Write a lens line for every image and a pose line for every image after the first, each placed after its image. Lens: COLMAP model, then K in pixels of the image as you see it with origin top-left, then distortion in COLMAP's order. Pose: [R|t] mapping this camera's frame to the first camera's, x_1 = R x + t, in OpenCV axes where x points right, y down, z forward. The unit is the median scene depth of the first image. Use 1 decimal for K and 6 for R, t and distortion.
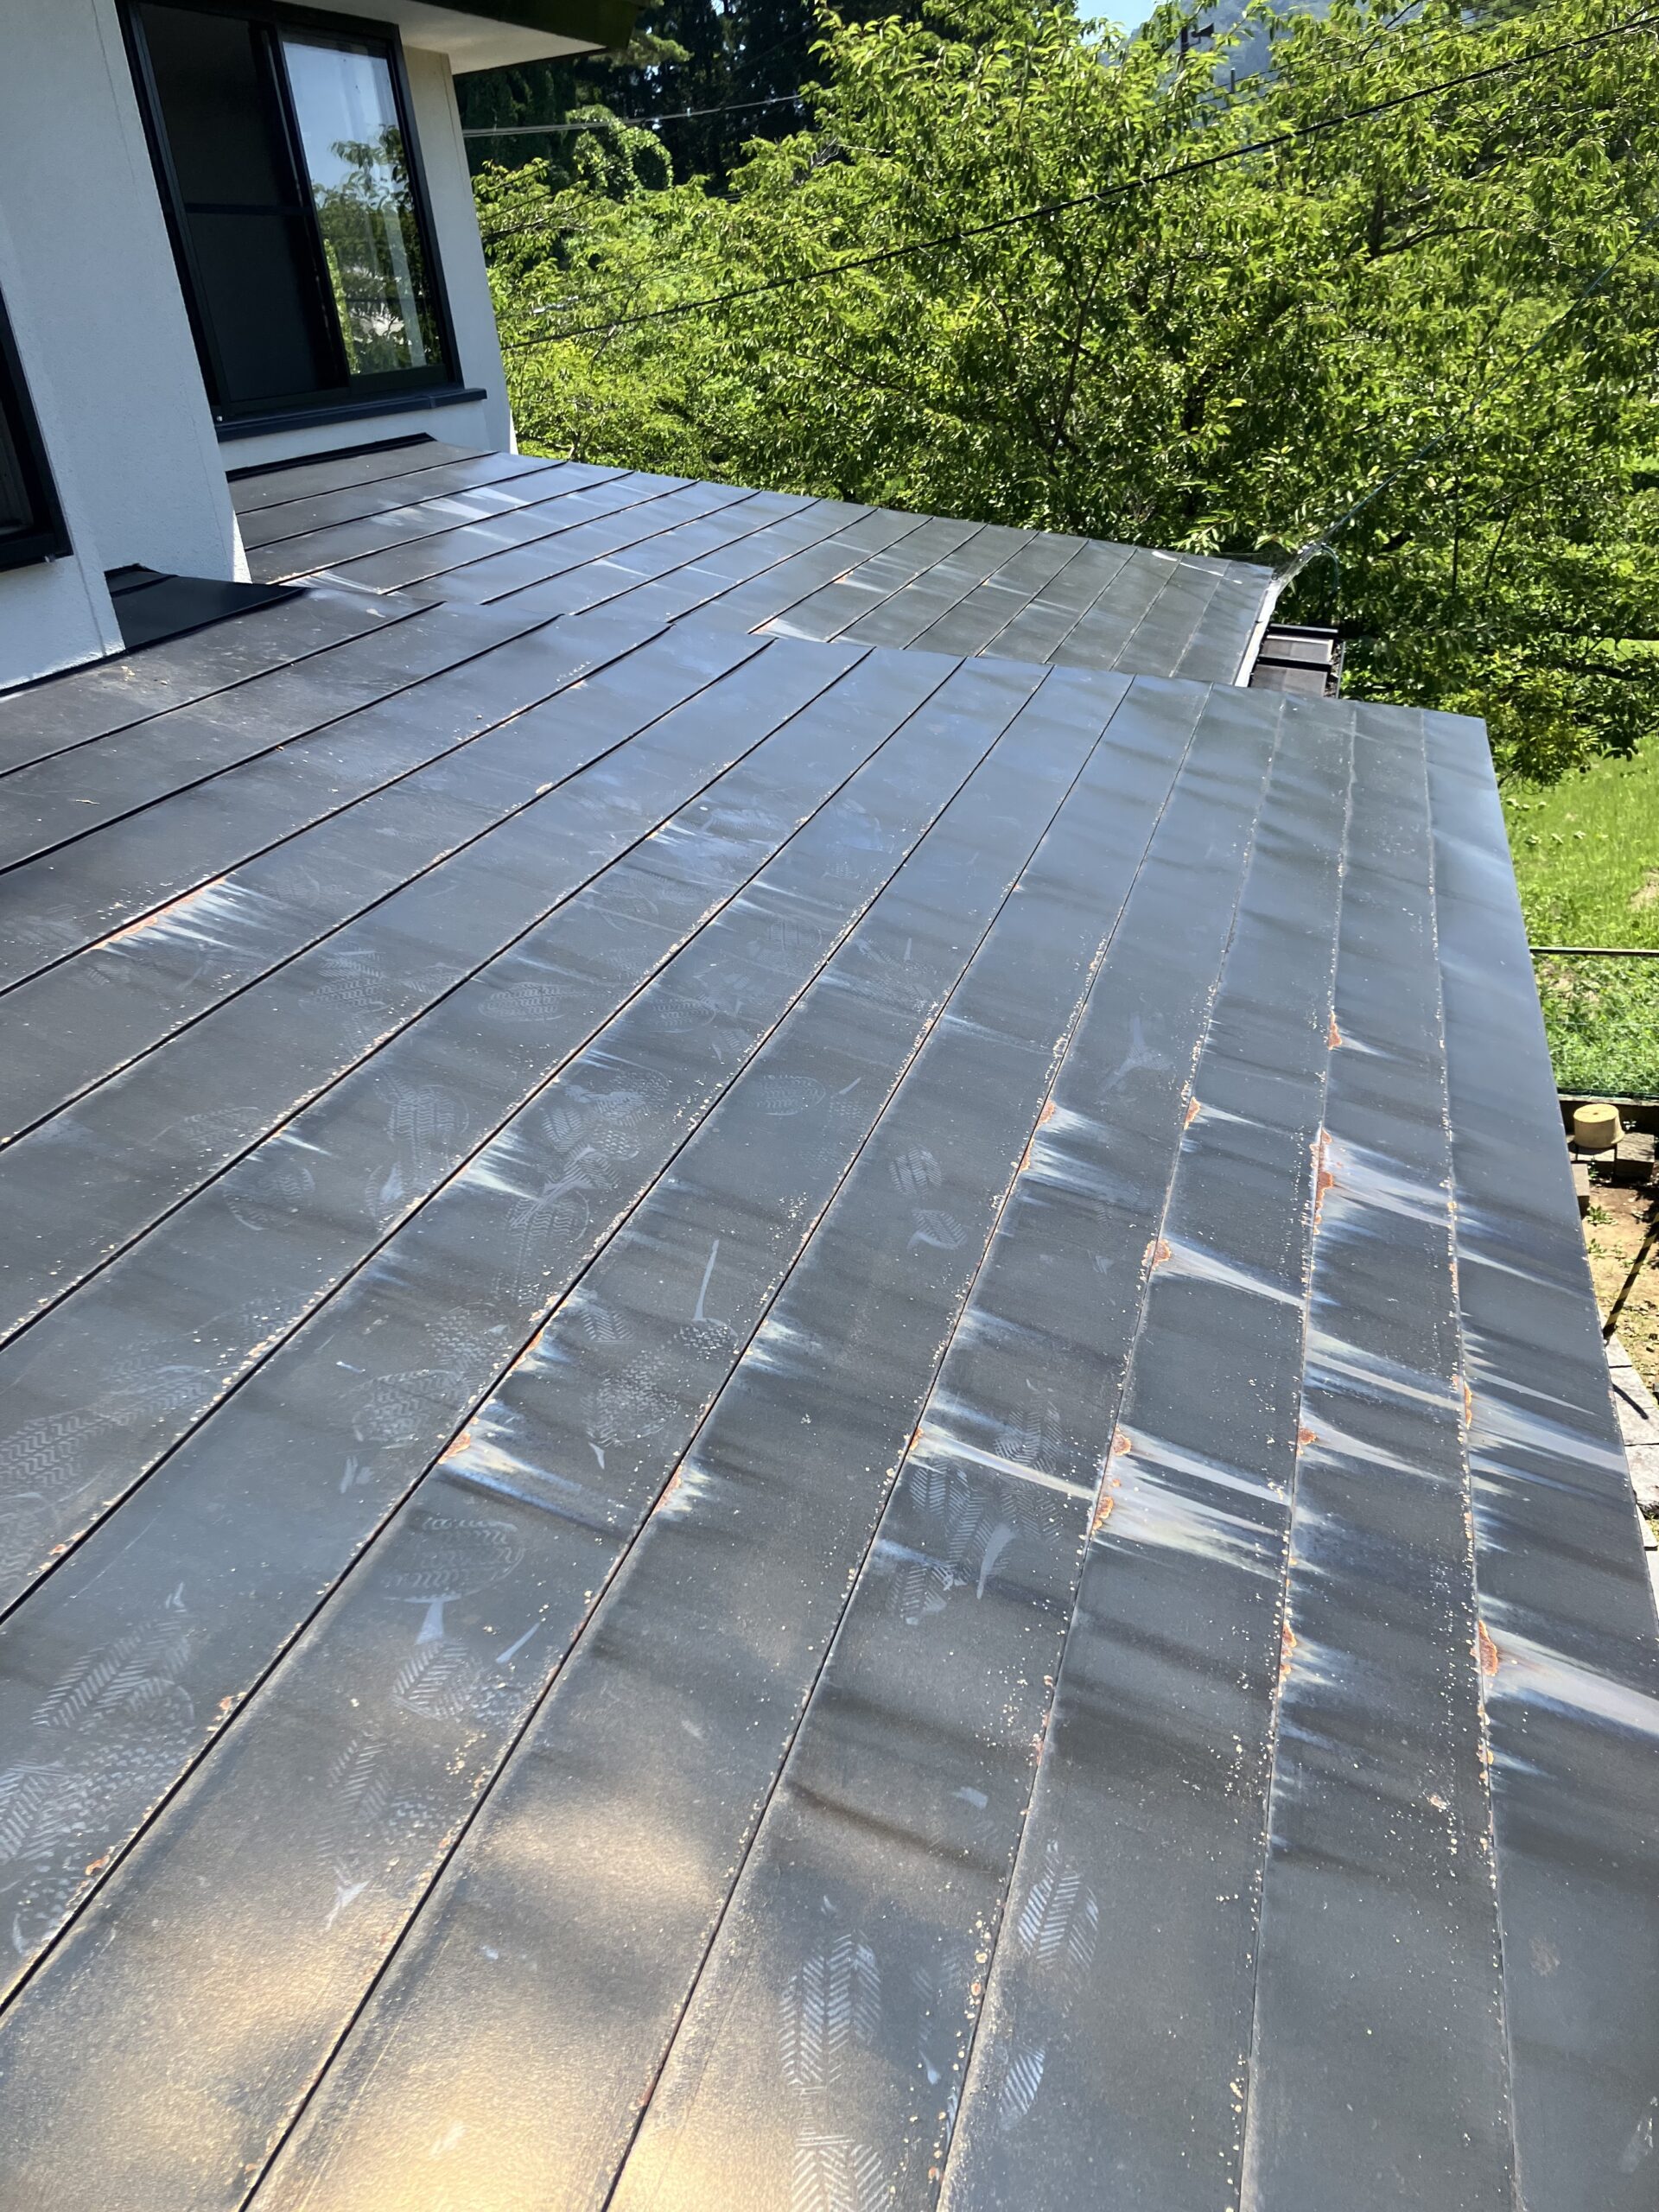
lens RADIAL K [[1847.8, 0, 829.5], [0, 1847.8, 1106.0], [0, 0, 1]] dist [-0.012494, 0.003514]
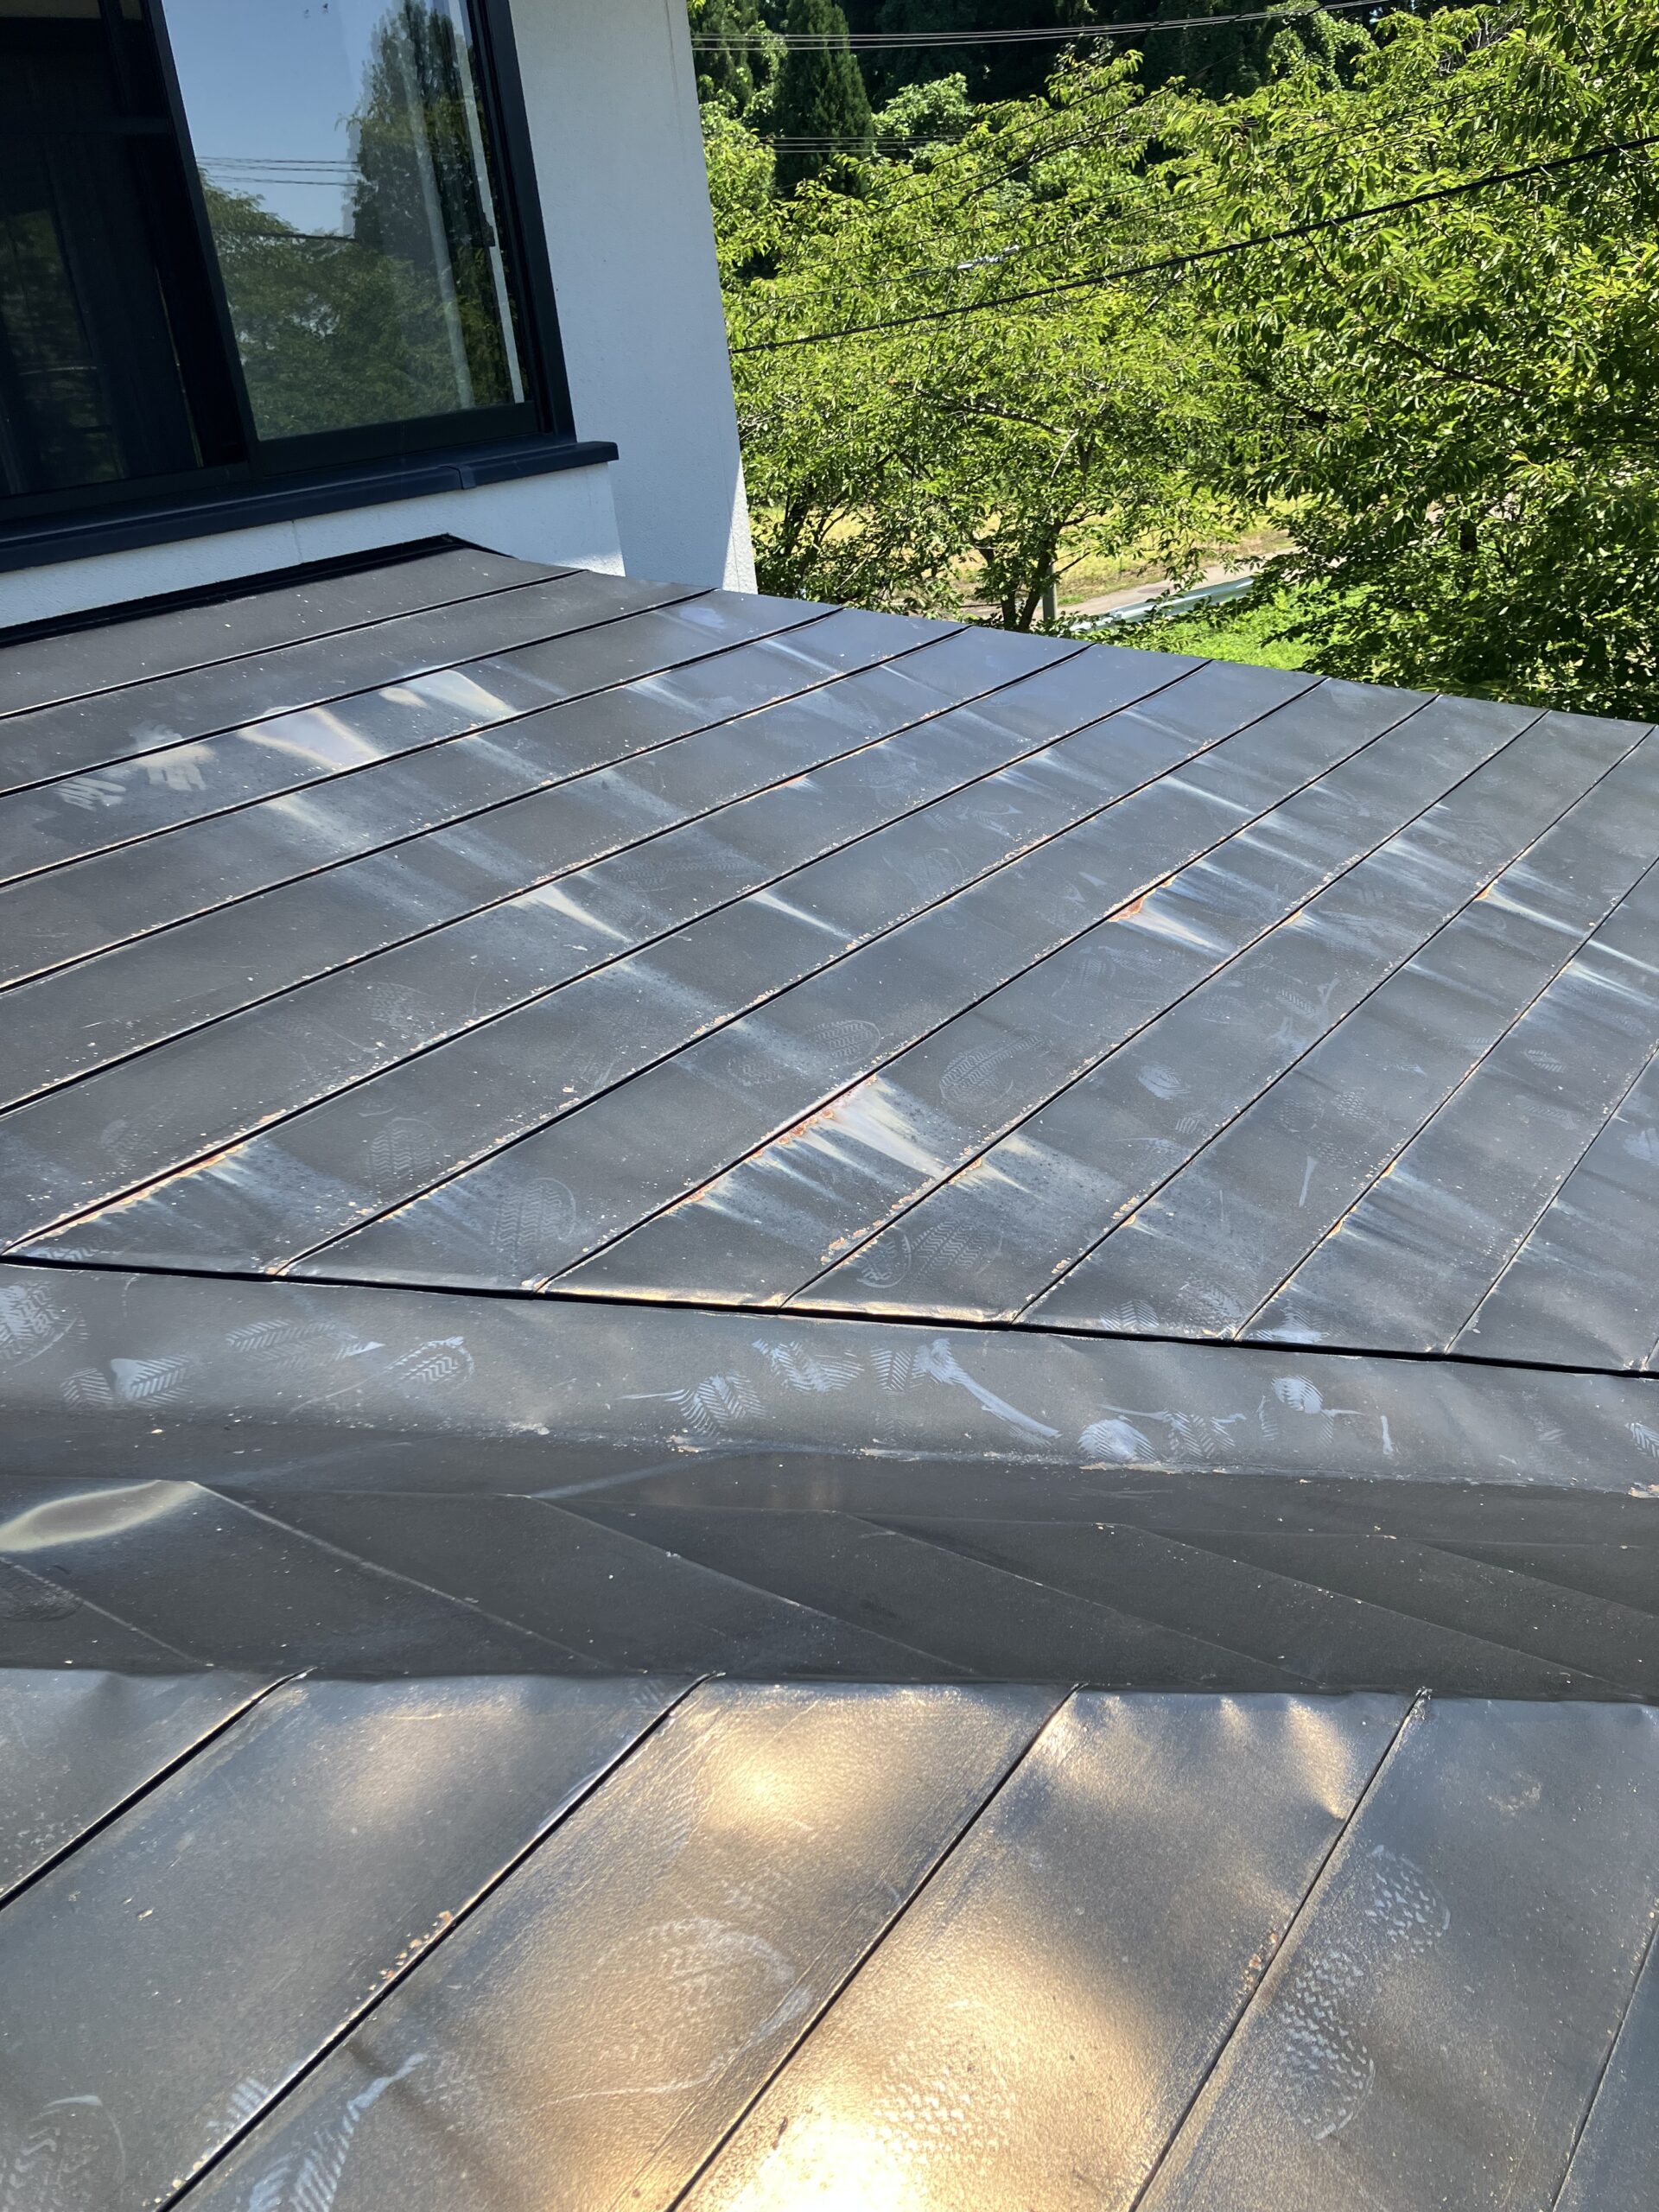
lens RADIAL K [[1847.8, 0, 829.5], [0, 1847.8, 1106.0], [0, 0, 1]] dist [-0.012494, 0.003514]
pose [[0.940641, 0.144157, -0.307268, 0.051827], [-0.131702, 0.989410, 0.061009, -0.153503], [0.312809, -0.016920, 0.949665, 0.319283]]
